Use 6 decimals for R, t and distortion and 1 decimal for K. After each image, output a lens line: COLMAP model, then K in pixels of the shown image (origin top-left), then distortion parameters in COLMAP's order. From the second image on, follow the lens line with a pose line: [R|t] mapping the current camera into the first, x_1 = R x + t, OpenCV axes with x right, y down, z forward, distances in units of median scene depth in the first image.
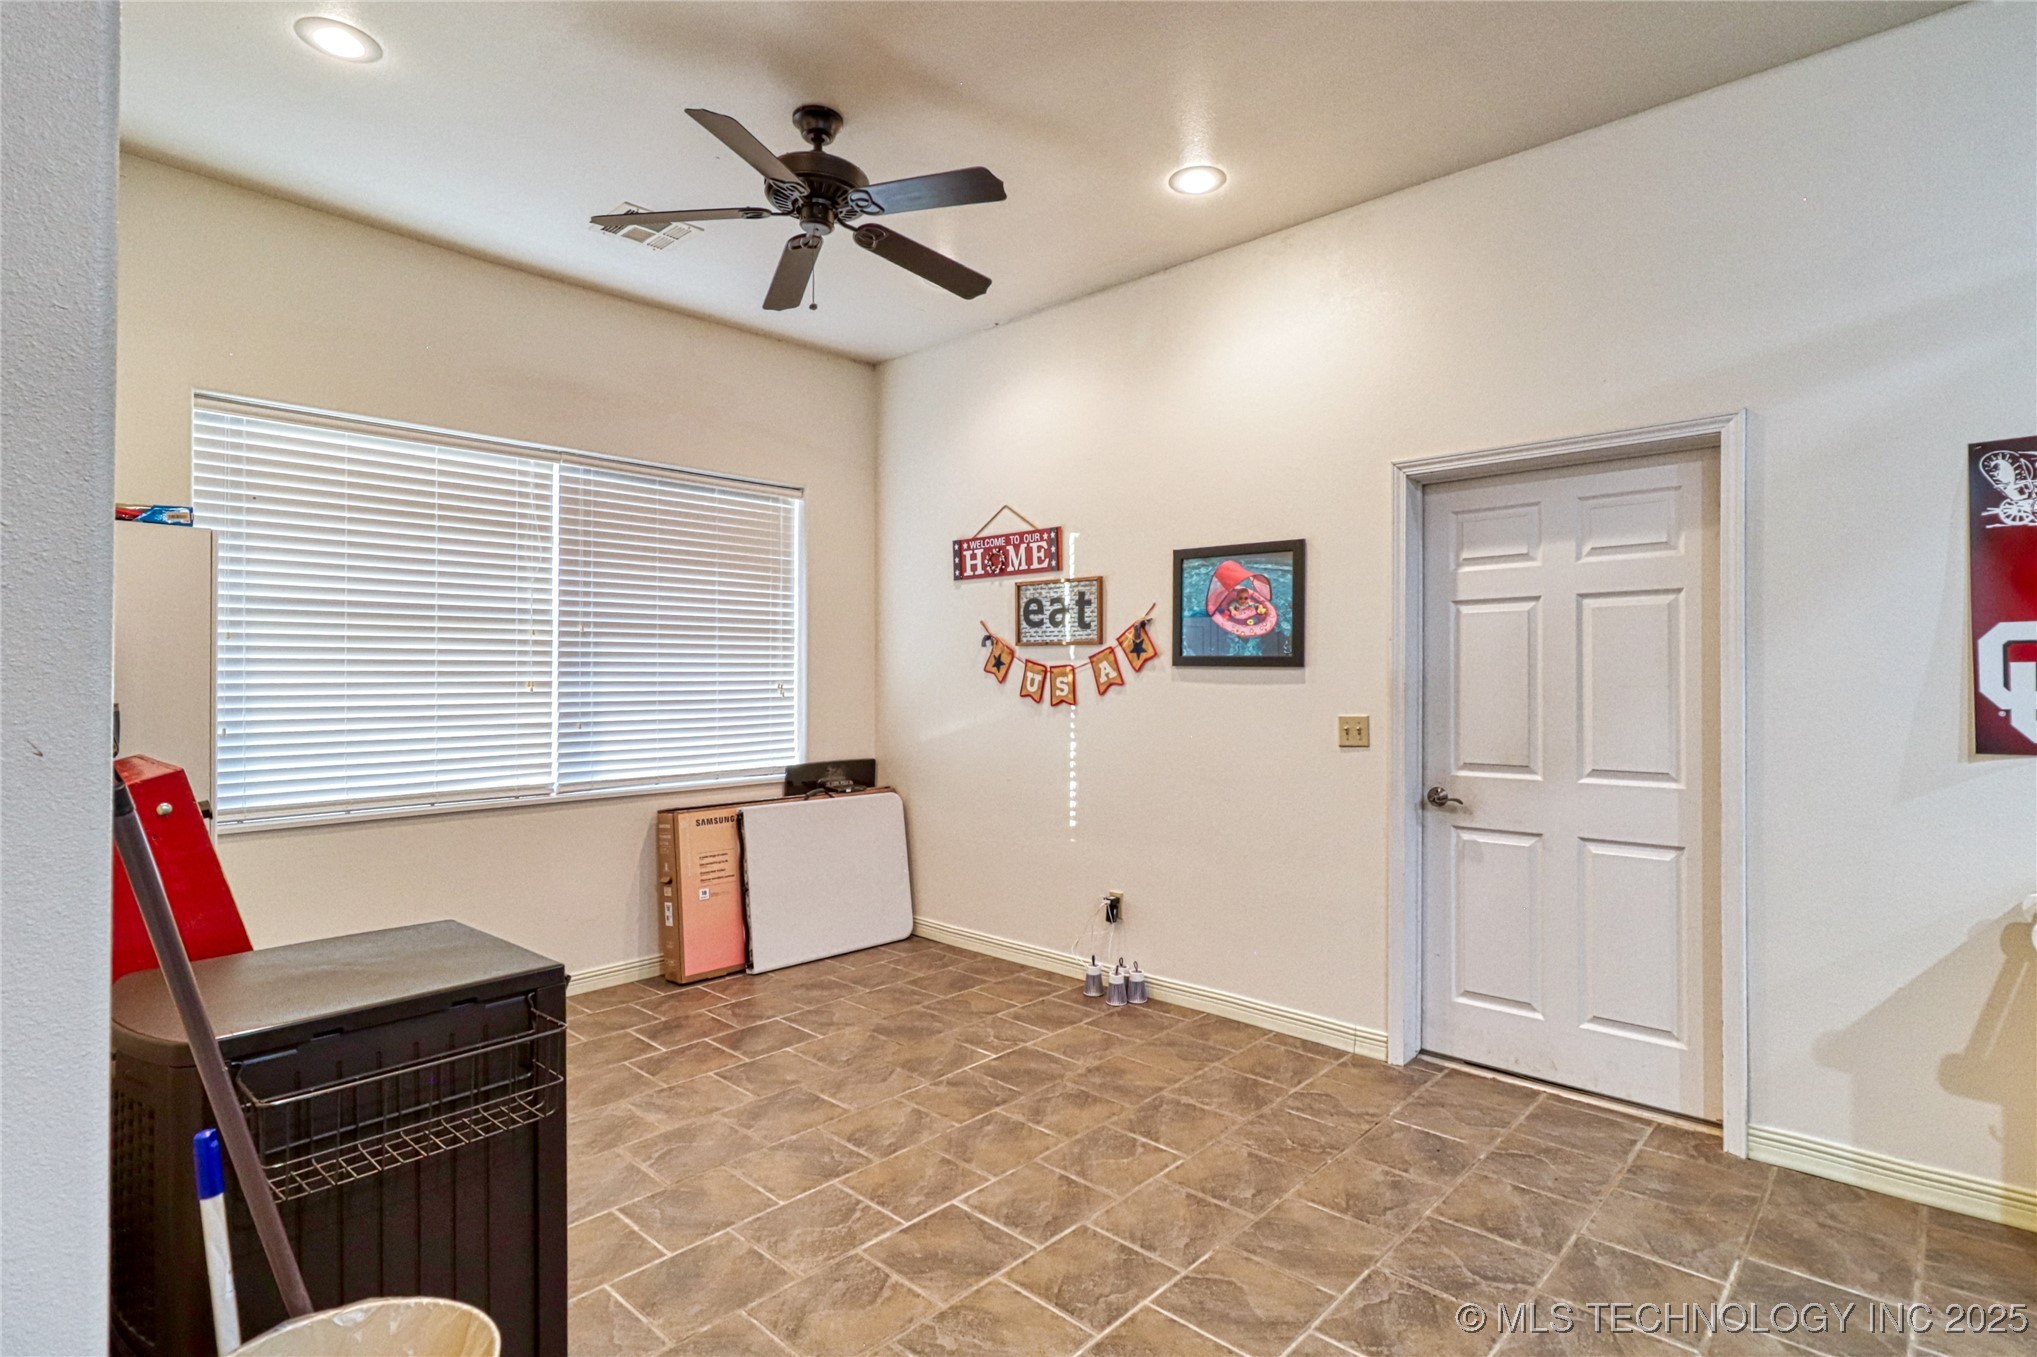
lens RADIAL K [[995.0, 0, 1057.9], [0, 995.0, 675.4], [0, 0, 1]] dist [-0.002441, -0.000153]
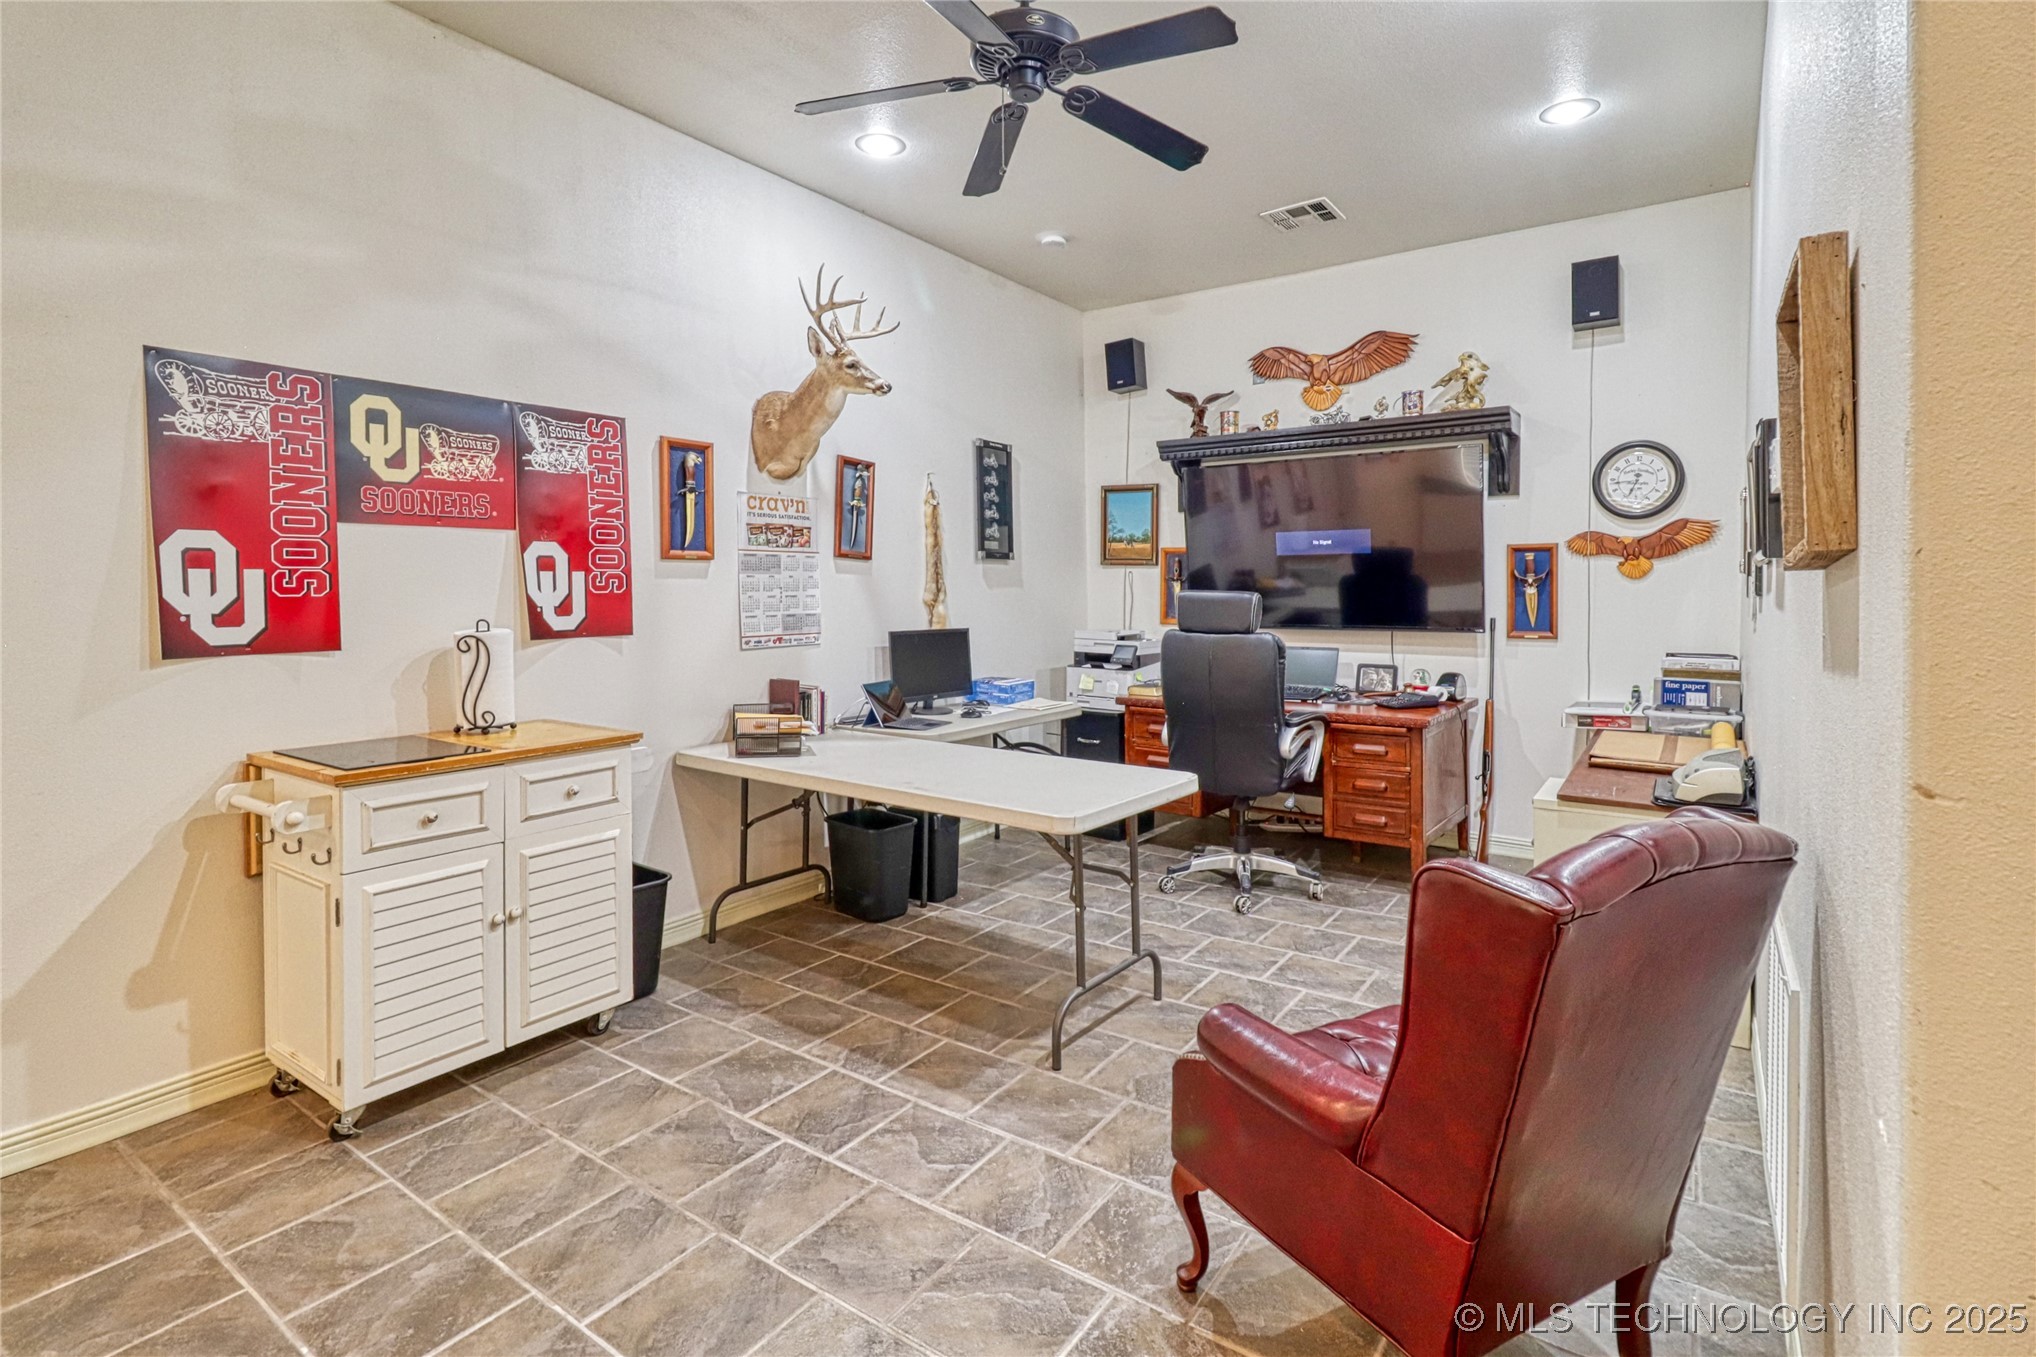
lens RADIAL K [[973.5, 0, 1022.2], [0, 973.5, 607.1], [0, 0, 1]] dist [-0.000186, -0.000202]
pose [[-0.124392, -0.021212, 0.992006, -0.083896], [-0.002138, 0.999775, 0.021110, 0.001912], [-0.992231, 0.000505, -0.124409, 0.144742]]
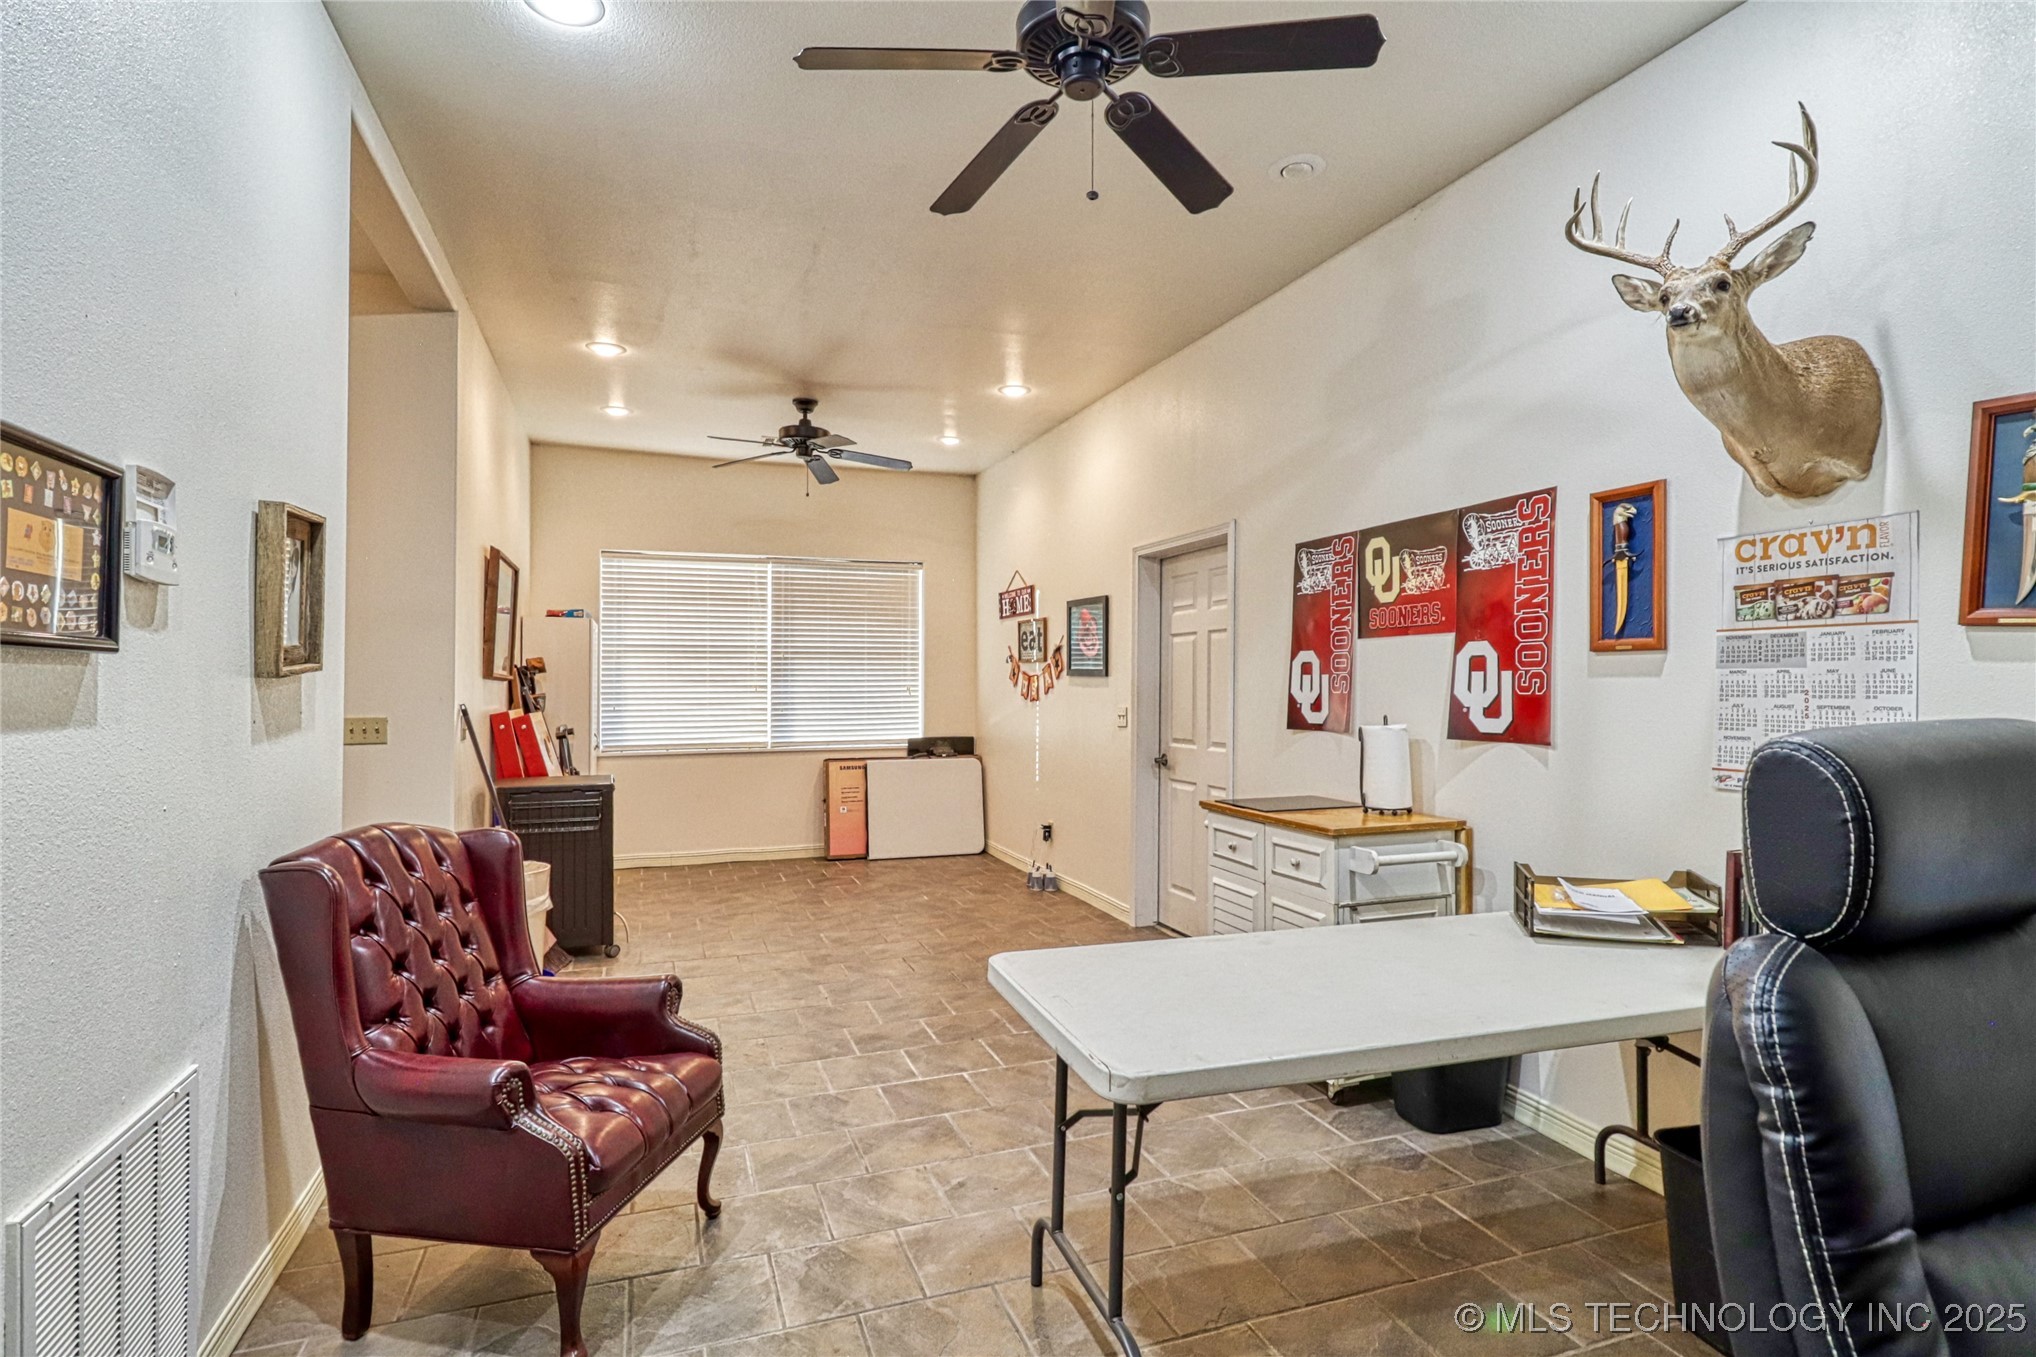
lens RADIAL K [[974.8, 0, 1018.0], [0, 974.8, 678.5], [0, 0, 1]] dist [-0.000259, -0.000132]
pose [[0.893006, -0.001823, -0.450041, 0.693194], [0.001337, 0.999998, -0.001398, -0.002928], [0.450043, 0.000647, 0.893007, -0.375653]]
